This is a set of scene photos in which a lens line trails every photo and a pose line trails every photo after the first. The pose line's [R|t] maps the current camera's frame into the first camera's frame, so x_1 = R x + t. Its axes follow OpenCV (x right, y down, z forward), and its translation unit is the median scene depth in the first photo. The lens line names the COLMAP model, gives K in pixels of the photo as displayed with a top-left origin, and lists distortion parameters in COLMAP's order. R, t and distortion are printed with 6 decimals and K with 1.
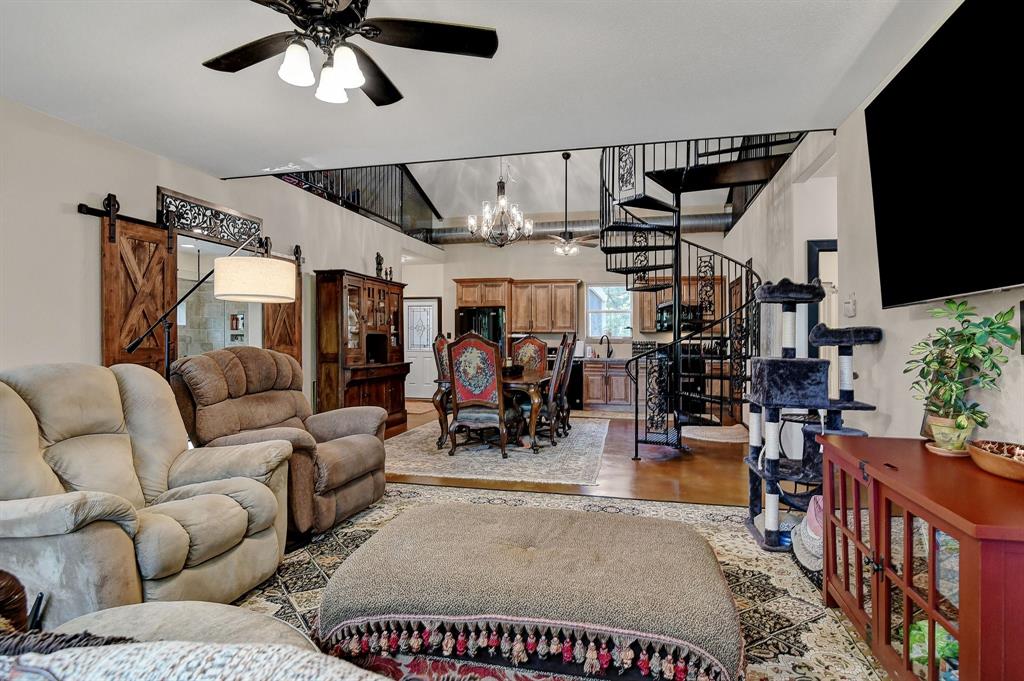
lens RADIAL K [[513.4, 0, 519.3], [0, 513.4, 337.2], [0, 0, 1]] dist [-0.010633, -0.008423]
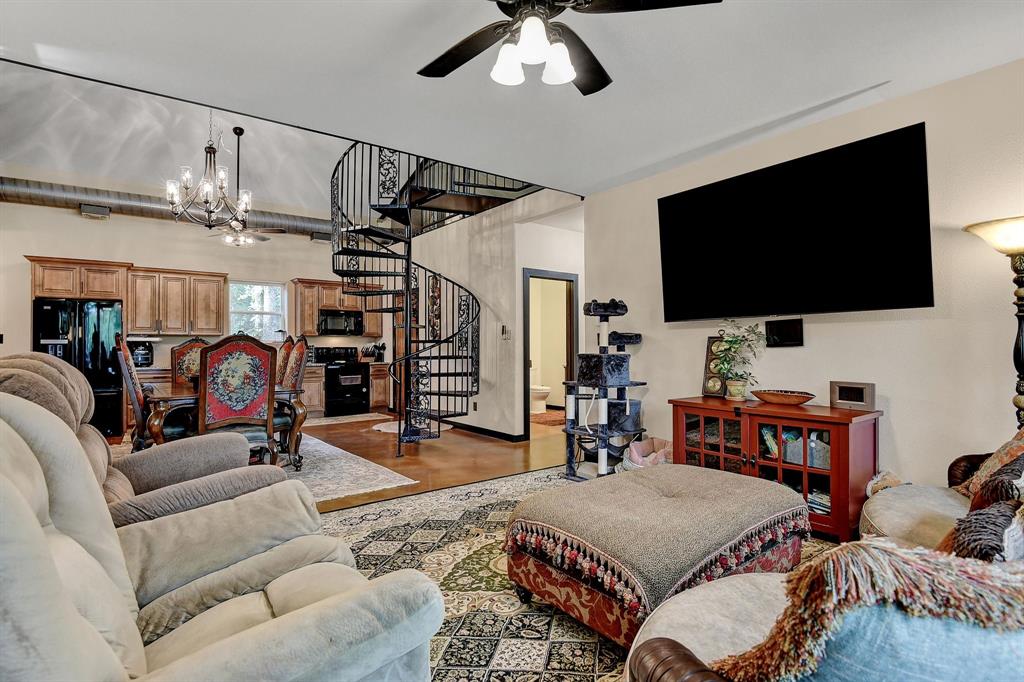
lens RADIAL K [[513.4, 0, 510.2], [0, 513.4, 338.0], [0, 0, 1]] dist [-0.010633, -0.008423]
pose [[0.631778, 0.006845, 0.775119, -0.433208], [0.000364, 0.999958, -0.009127, 0.004941], [-0.775149, 0.006048, 0.631749, 0.159020]]
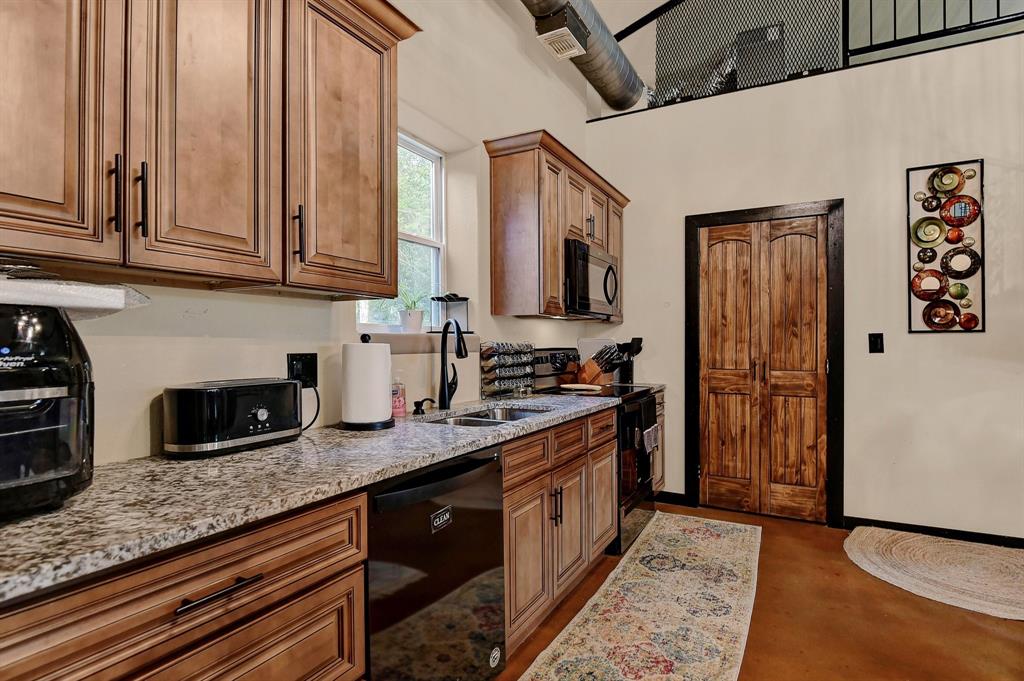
lens RADIAL K [[513.4, 0, 513.3], [0, 513.4, 349.0], [0, 0, 1]] dist [-0.010633, -0.008423]
pose [[0.275485, -0.014820, 0.961191, -0.109348], [-0.005742, 0.999838, 0.017062, 0.010955], [-0.961288, -0.010220, 0.275356, 1.582682]]
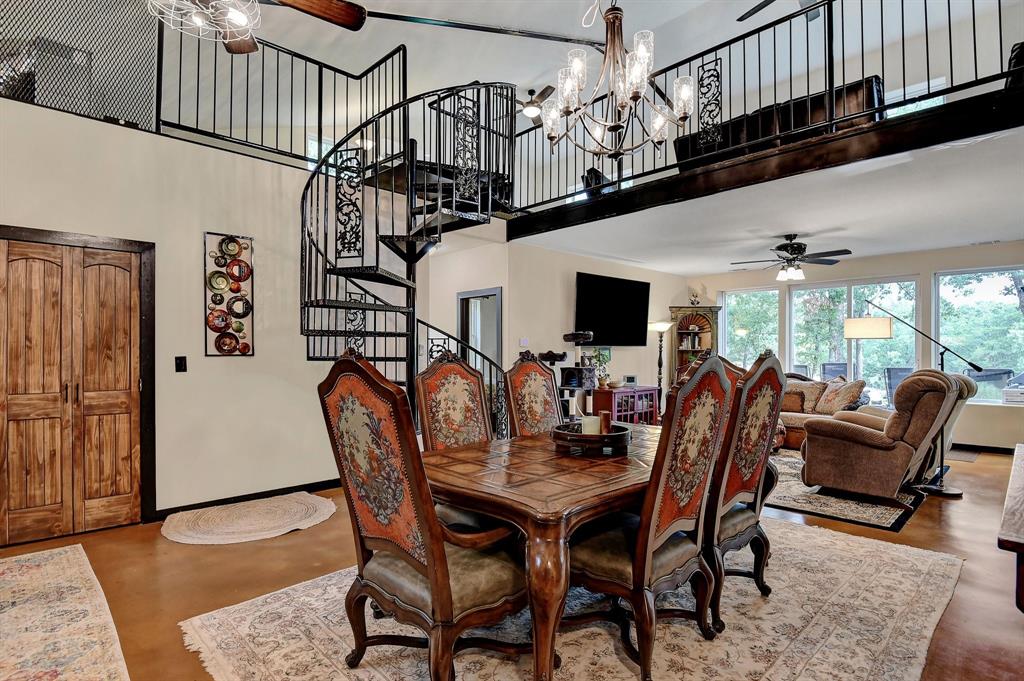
lens RADIAL K [[513.4, 0, 524.0], [0, 513.4, 349.9], [0, 0, 1]] dist [-0.010633, -0.008423]
pose [[-0.848939, -0.000306, 0.528491, -0.245078], [-0.006572, 0.999929, -0.009979, -0.005652], [-0.528450, -0.011945, -0.848880, 1.712514]]
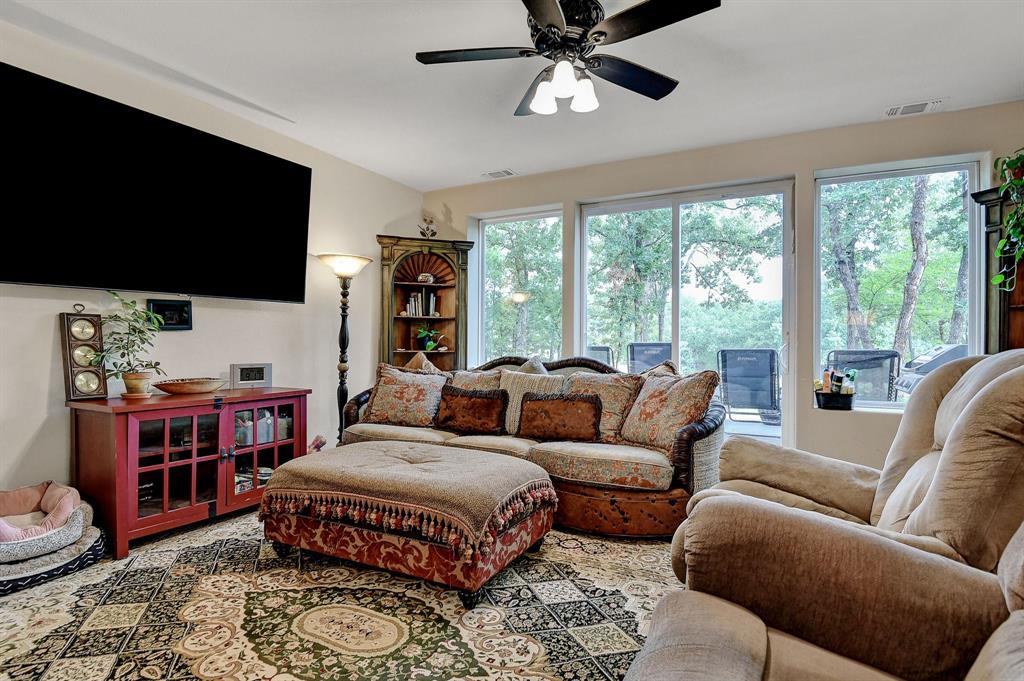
lens RADIAL K [[513.4, 0, 517.0], [0, 513.4, 341.7], [0, 0, 1]] dist [-0.010633, -0.008423]
pose [[-0.972390, -0.009822, 0.233153, -0.206493], [-0.012223, 0.999886, -0.008854, 0.025200], [-0.233039, -0.011459, -0.972400, 0.812721]]
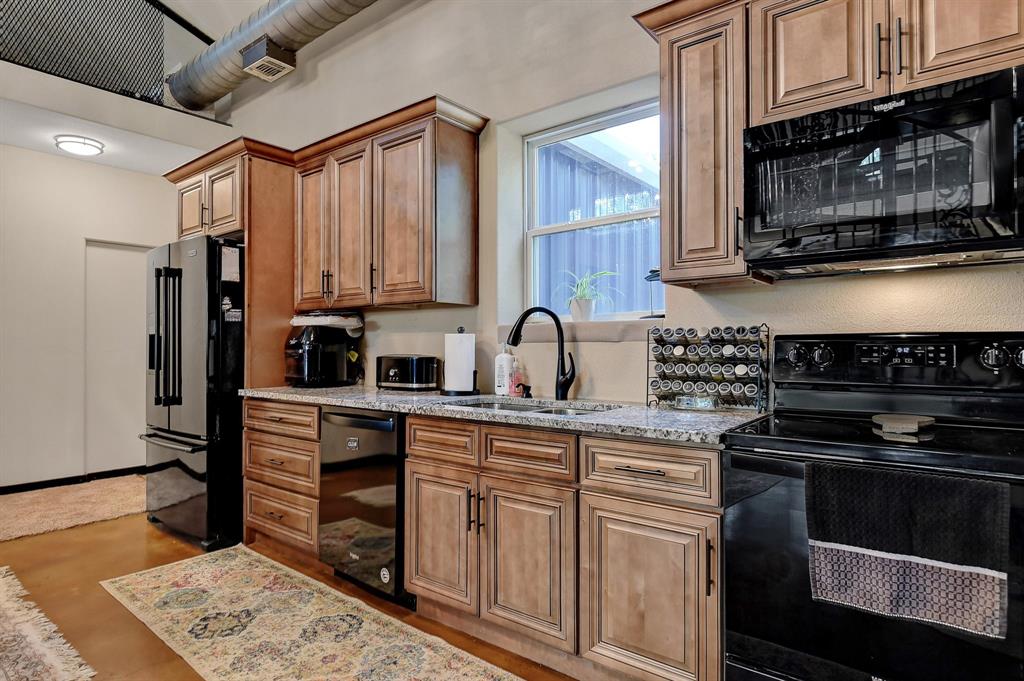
lens RADIAL K [[537.8, 0, 504.6], [0, 537.8, 342.8], [0, 0, 1]] dist [-0.005245, 0.000059]
pose [[0.915674, -0.014154, -0.401673, 0.454486], [0.015910, 0.999873, 0.001035, 0.022535], [0.401607, -0.007338, 0.915783, 1.324190]]
